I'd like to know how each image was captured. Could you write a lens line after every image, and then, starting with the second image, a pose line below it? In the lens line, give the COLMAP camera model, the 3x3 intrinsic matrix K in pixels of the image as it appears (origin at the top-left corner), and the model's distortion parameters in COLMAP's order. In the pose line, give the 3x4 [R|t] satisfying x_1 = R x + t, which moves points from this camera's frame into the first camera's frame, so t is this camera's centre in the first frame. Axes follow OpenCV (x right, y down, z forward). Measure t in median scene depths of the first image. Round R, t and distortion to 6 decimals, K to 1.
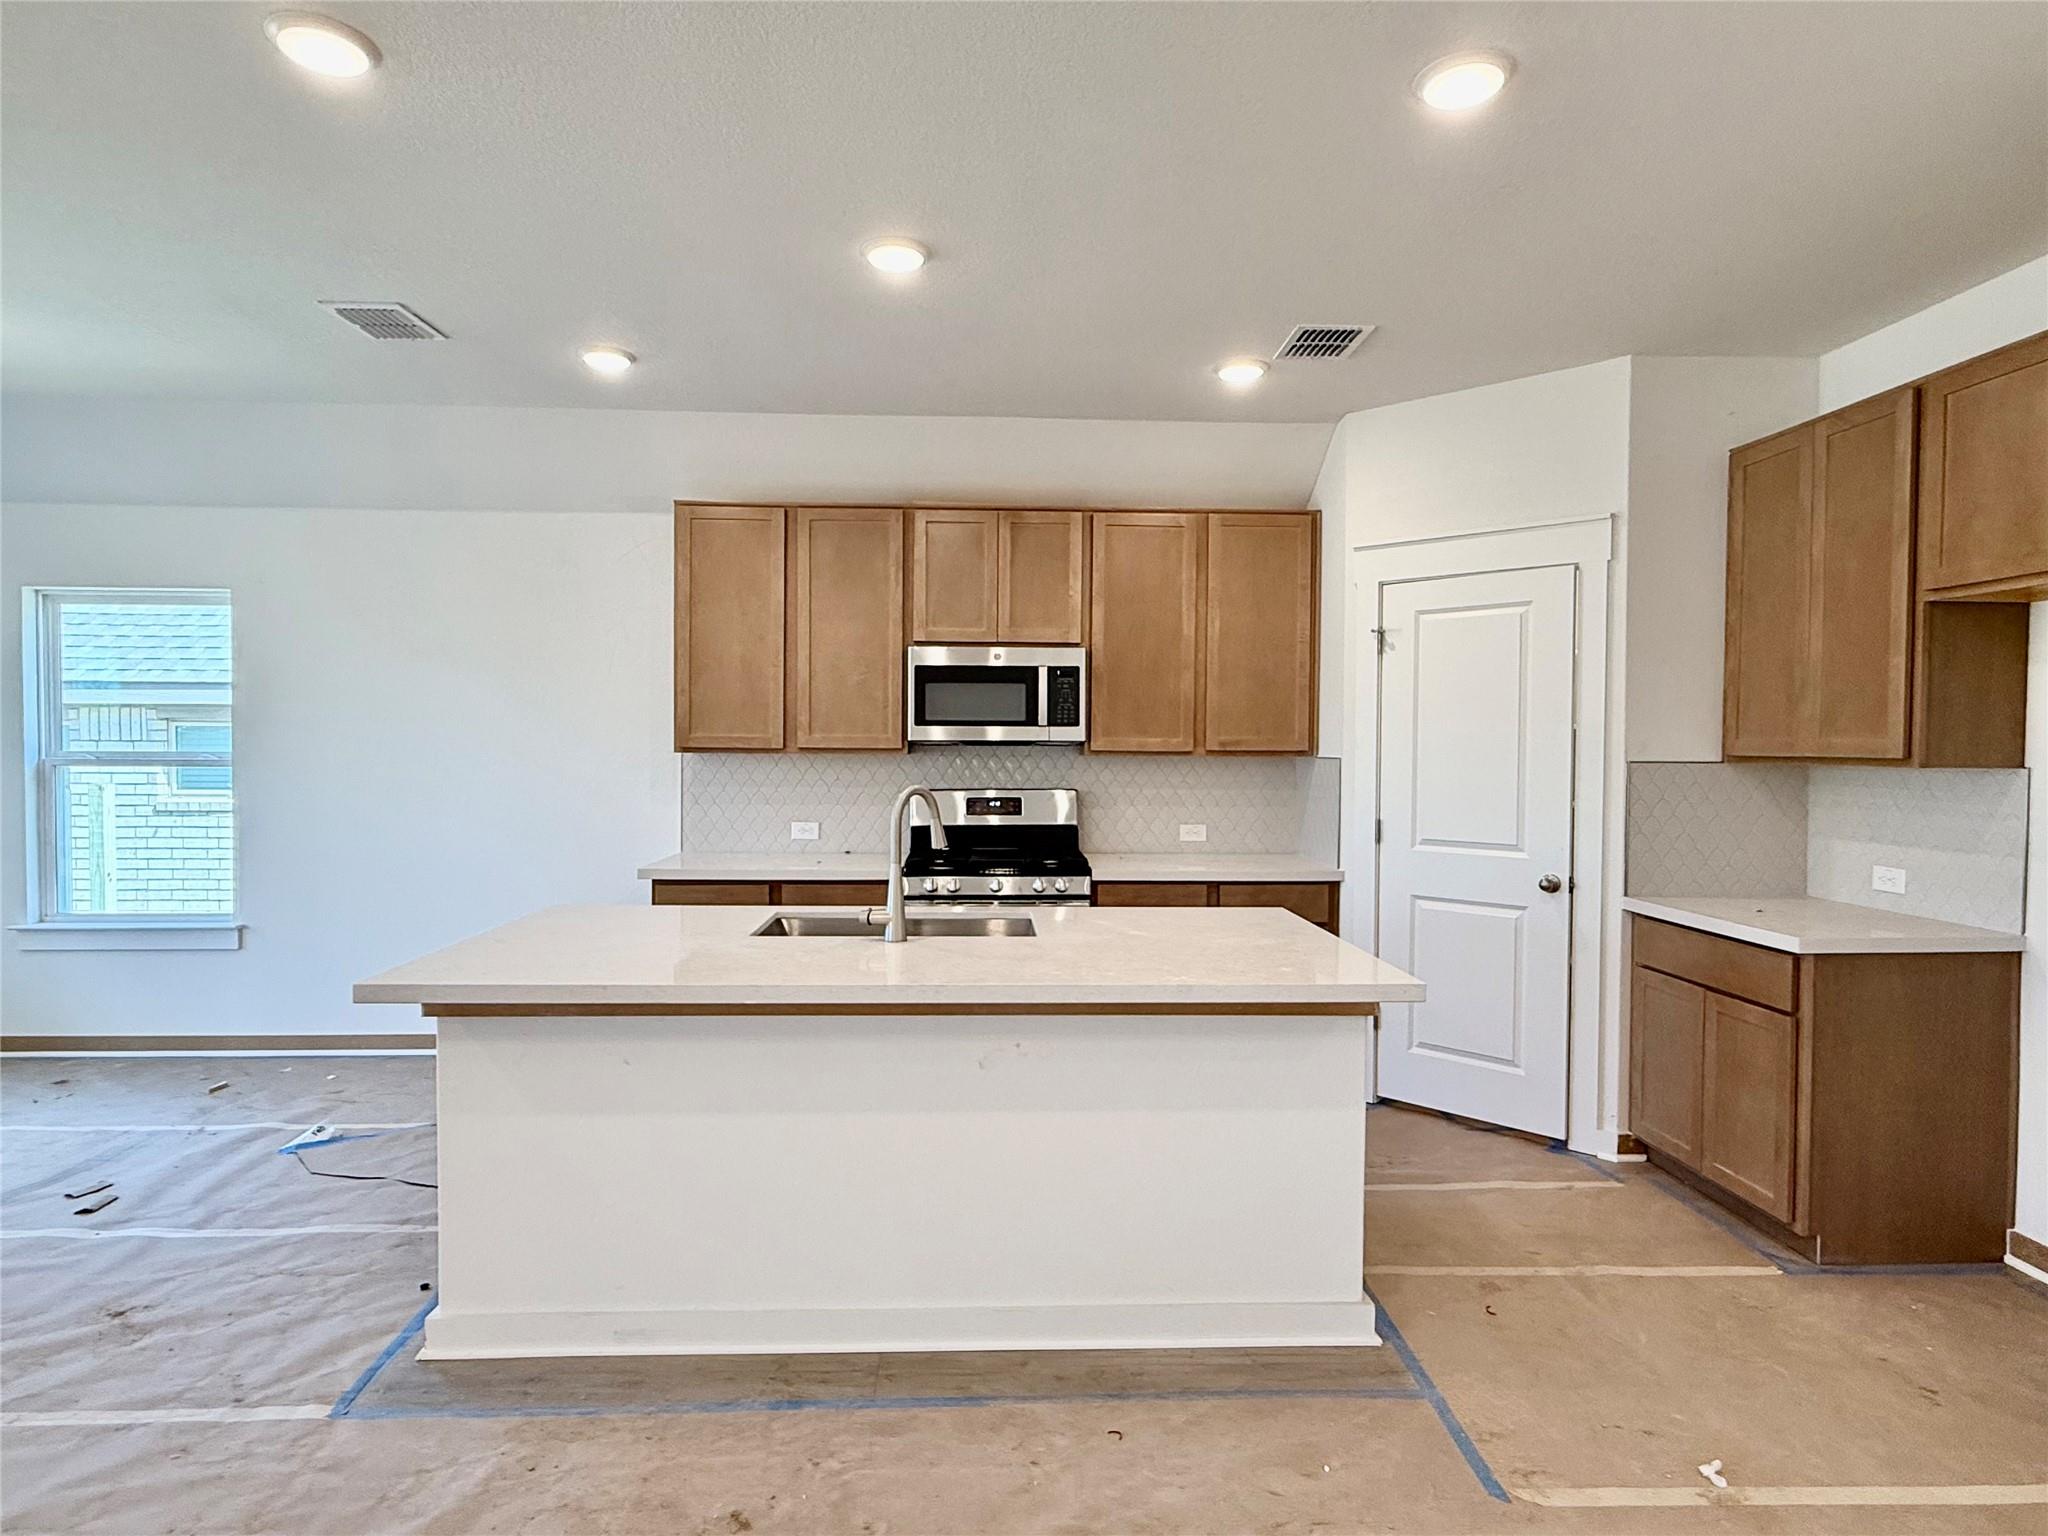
lens RADIAL K [[1111.5, 0, 1024.0], [0, 1111.5, 768.0], [0, 0, 1]] dist [0.001267, -0.000229]
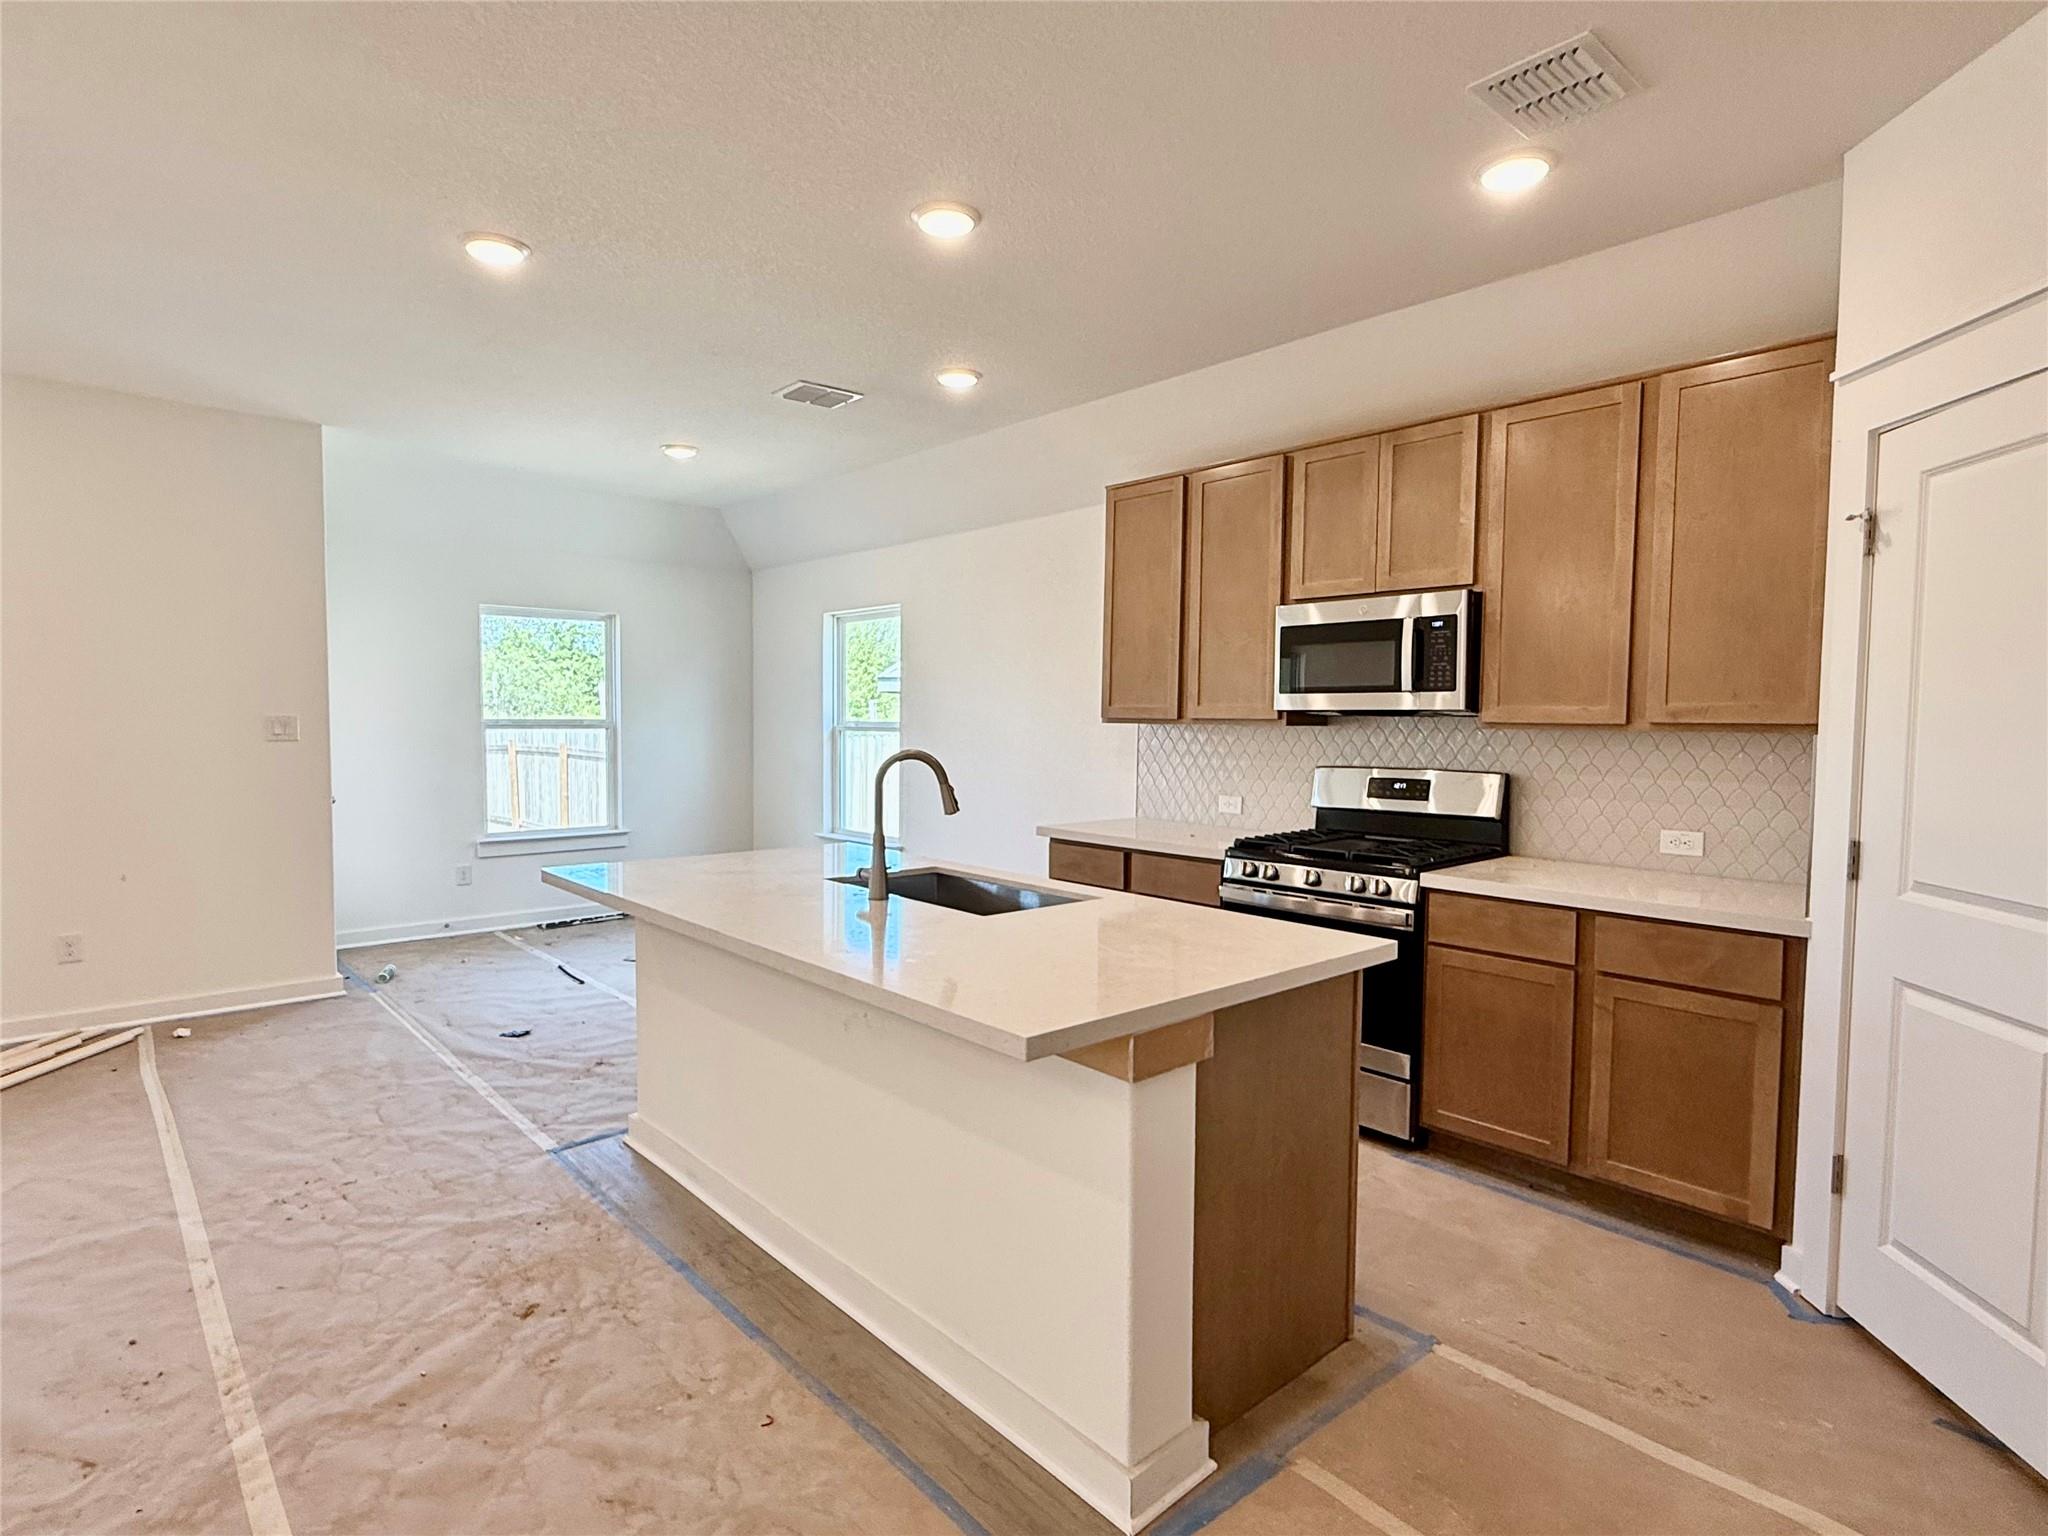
lens RADIAL K [[1079.9, 0, 1024.0], [0, 1079.9, 768.0], [0, 0, 1]] dist [-0.002883, 0.000108]
pose [[0.631320, 0.036621, -0.774658, 0.453371], [-0.022247, 0.999329, 0.029112, 0.001269], [0.775204, -0.001145, 0.631711, 0.285512]]
